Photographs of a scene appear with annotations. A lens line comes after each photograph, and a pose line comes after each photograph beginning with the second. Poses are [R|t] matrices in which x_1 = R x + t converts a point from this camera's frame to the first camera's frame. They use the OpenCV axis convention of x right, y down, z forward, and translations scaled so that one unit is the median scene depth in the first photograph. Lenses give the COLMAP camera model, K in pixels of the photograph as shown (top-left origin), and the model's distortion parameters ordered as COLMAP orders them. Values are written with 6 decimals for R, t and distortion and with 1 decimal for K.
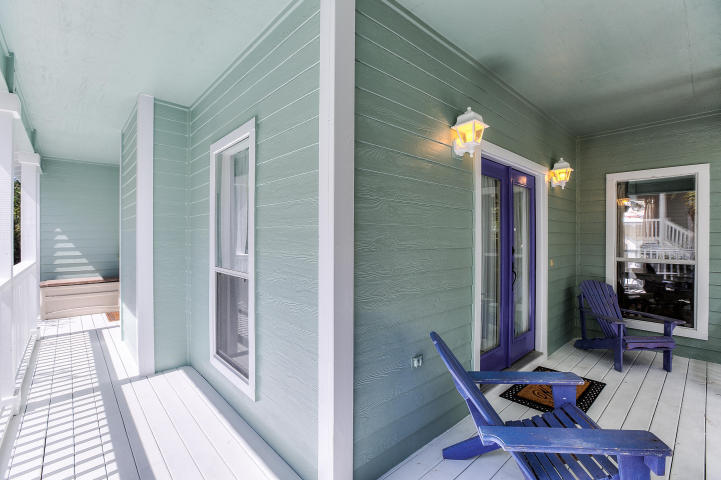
lens RADIAL K [[331.6, 0, 359.1], [0, 331.6, 234.3], [0, 0, 1]] dist [-0.024968, 0.008733]
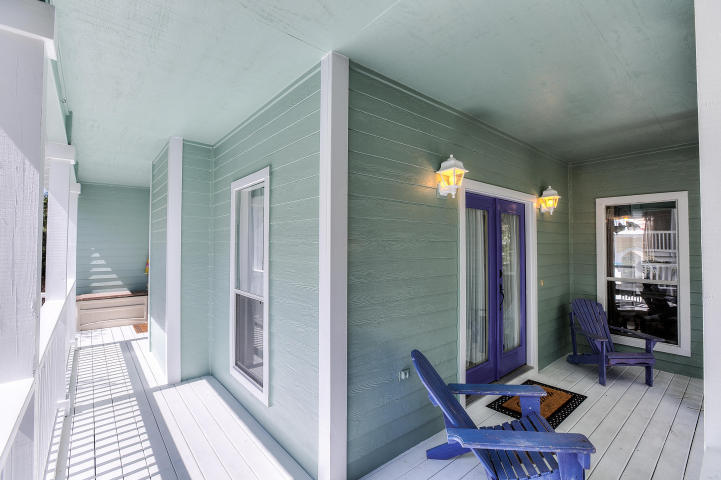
lens RADIAL K [[328.7, 0, 362.9], [0, 328.7, 236.0], [0, 0, 1]] dist [-0.026061, 0.008196]
pose [[0.999460, -0.002911, -0.032722, 0.043419], [0.002001, 0.999611, -0.027814, -0.049744], [0.032790, 0.027734, 0.999077, -0.119841]]
